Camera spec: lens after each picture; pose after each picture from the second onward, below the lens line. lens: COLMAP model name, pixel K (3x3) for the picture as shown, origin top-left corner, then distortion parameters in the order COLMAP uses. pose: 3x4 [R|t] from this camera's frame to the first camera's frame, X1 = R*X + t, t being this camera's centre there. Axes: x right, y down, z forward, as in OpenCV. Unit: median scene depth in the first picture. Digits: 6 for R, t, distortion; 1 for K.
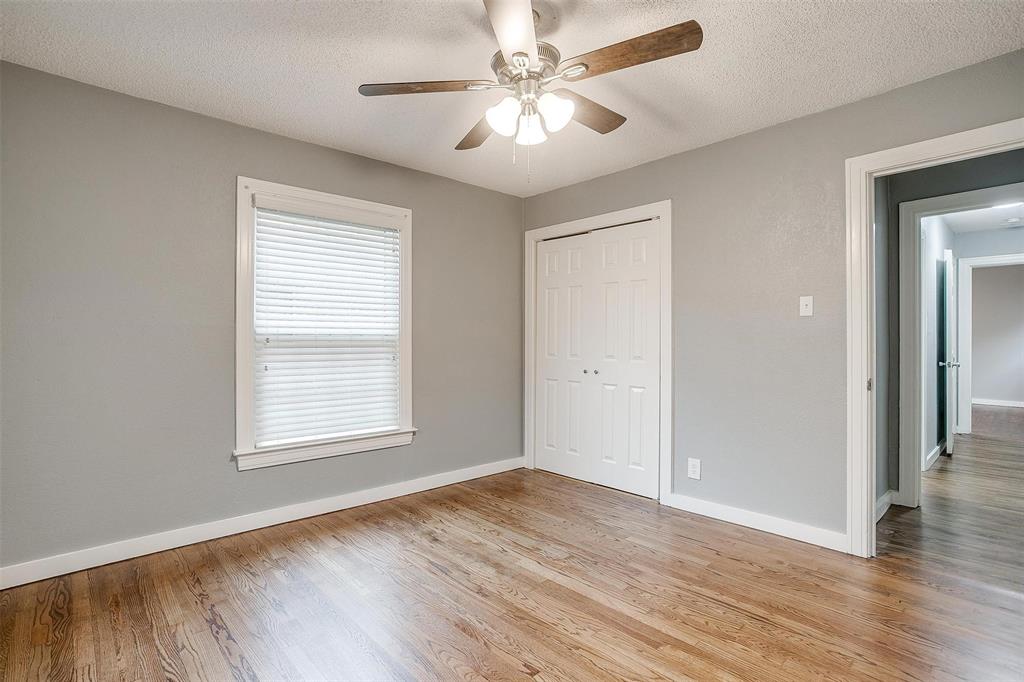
lens RADIAL K [[494.1, 0, 503.5], [0, 494.1, 340.7], [0, 0, 1]] dist [-0.059347, 0.033373]
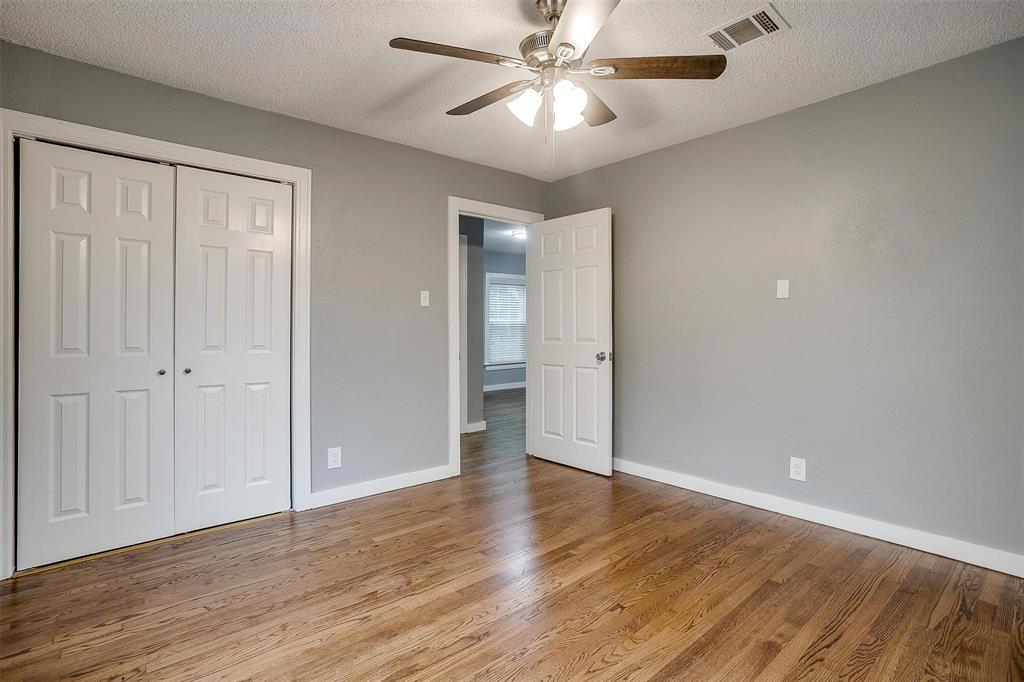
lens RADIAL K [[500.4, 0, 506.9], [0, 500.4, 337.7], [0, 0, 1]] dist [-0.059169, 0.033151]
pose [[0.028092, -0.021871, 0.999366, -0.737163], [-0.001290, 0.999759, 0.021916, 0.002165], [-0.999605, -0.001904, 0.028057, 0.810058]]
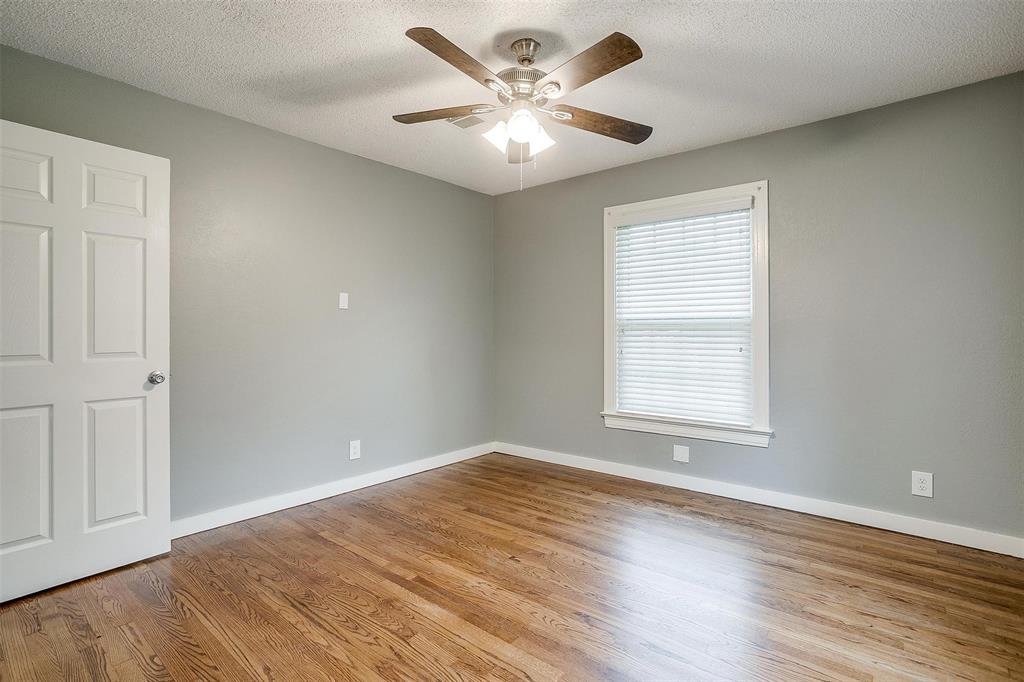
lens RADIAL K [[500.4, 0, 506.9], [0, 500.4, 337.7], [0, 0, 1]] dist [-0.059169, 0.033151]
pose [[-0.990116, 0.005275, -0.140151, 0.185605], [0.004285, 0.999964, 0.007369, 0.006394], [0.140185, 0.006695, -0.990103, 1.611295]]
